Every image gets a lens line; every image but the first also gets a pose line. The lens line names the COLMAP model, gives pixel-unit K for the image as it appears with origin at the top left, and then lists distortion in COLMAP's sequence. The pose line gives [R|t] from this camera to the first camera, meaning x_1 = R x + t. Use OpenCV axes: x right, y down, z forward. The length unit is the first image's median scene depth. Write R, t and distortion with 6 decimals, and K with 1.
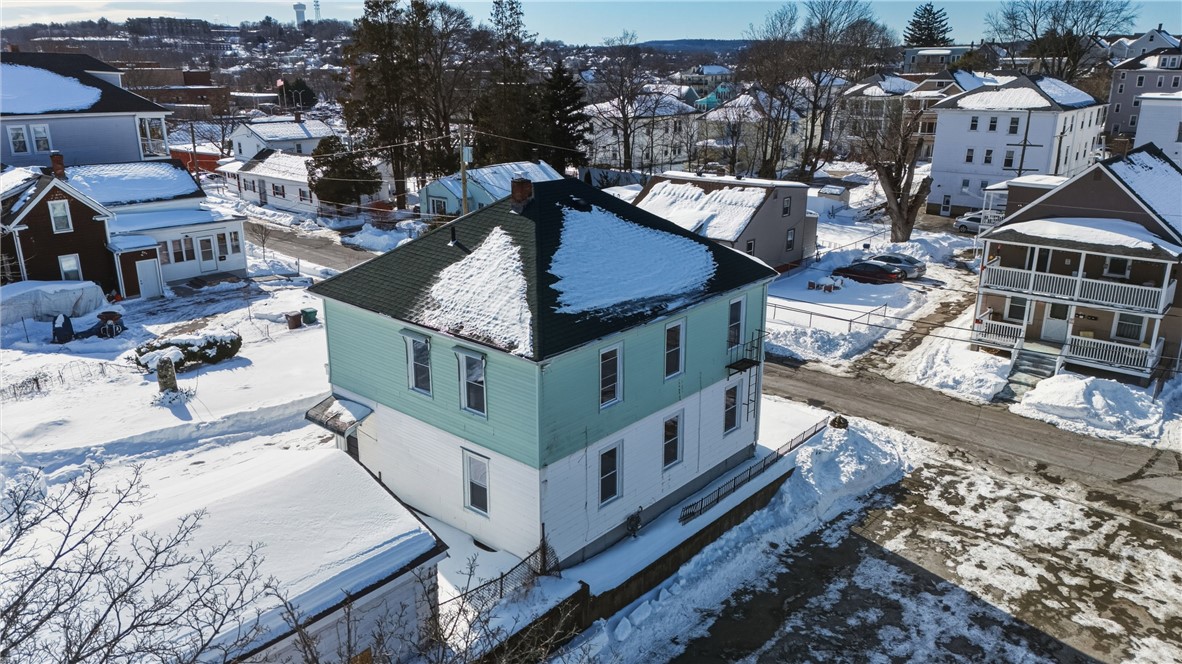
lens RADIAL K [[864.0, 0, 591.0], [0, 864.0, 332.0], [0, 0, 1]] dist [0.087511, -0.089375]
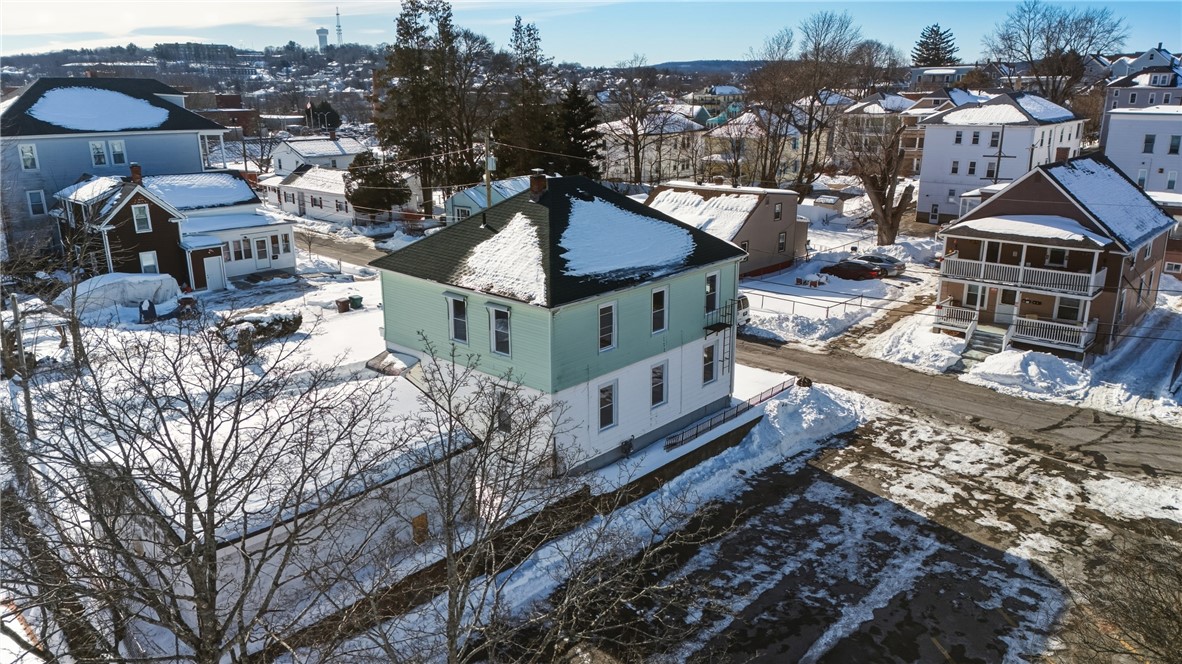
lens RADIAL K [[864.0, 0, 591.0], [0, 864.0, 332.0], [0, 0, 1]] dist [0.087511, -0.089375]
pose [[0.999803, -0.000474, -0.019856, 0.011668], [0.000031, 0.999751, -0.022308, 0.042847], [0.019861, 0.022303, 0.999554, -0.136405]]
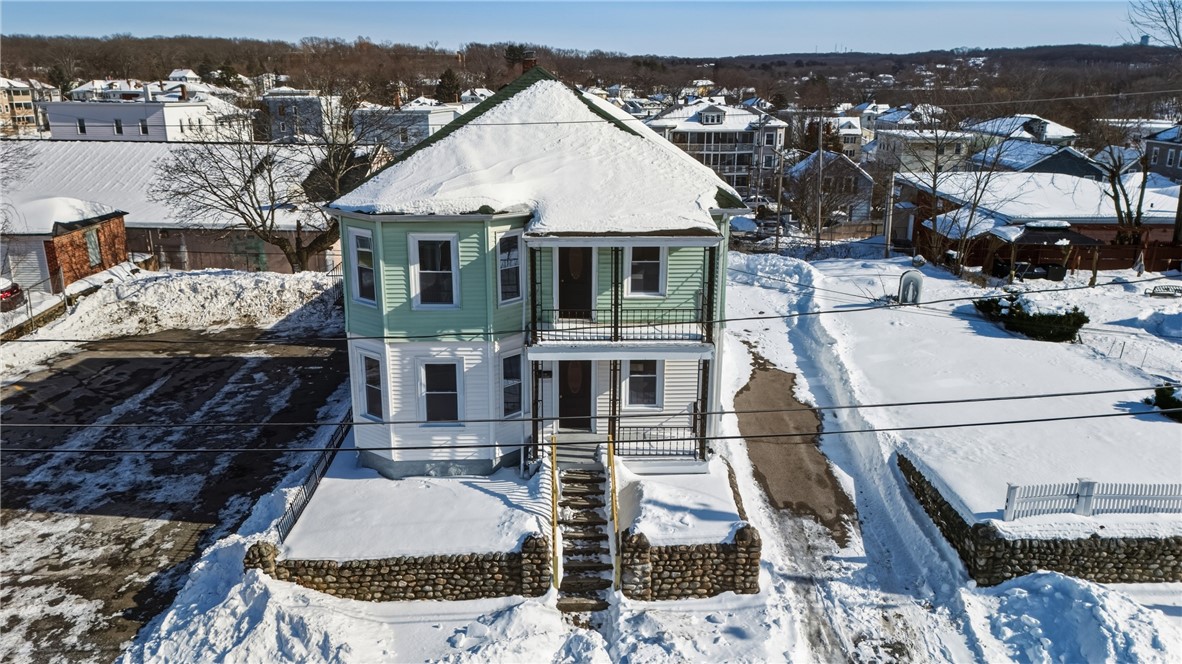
lens RADIAL K [[864.0, 0, 591.0], [0, 864.0, 332.0], [0, 0, 1]] dist [0.087511, -0.089375]
pose [[-0.730081, 0.183310, -0.658315, 0.324906], [-0.207966, 0.858055, 0.469565, -0.214001], [0.650947, 0.479728, -0.588327, 0.965149]]
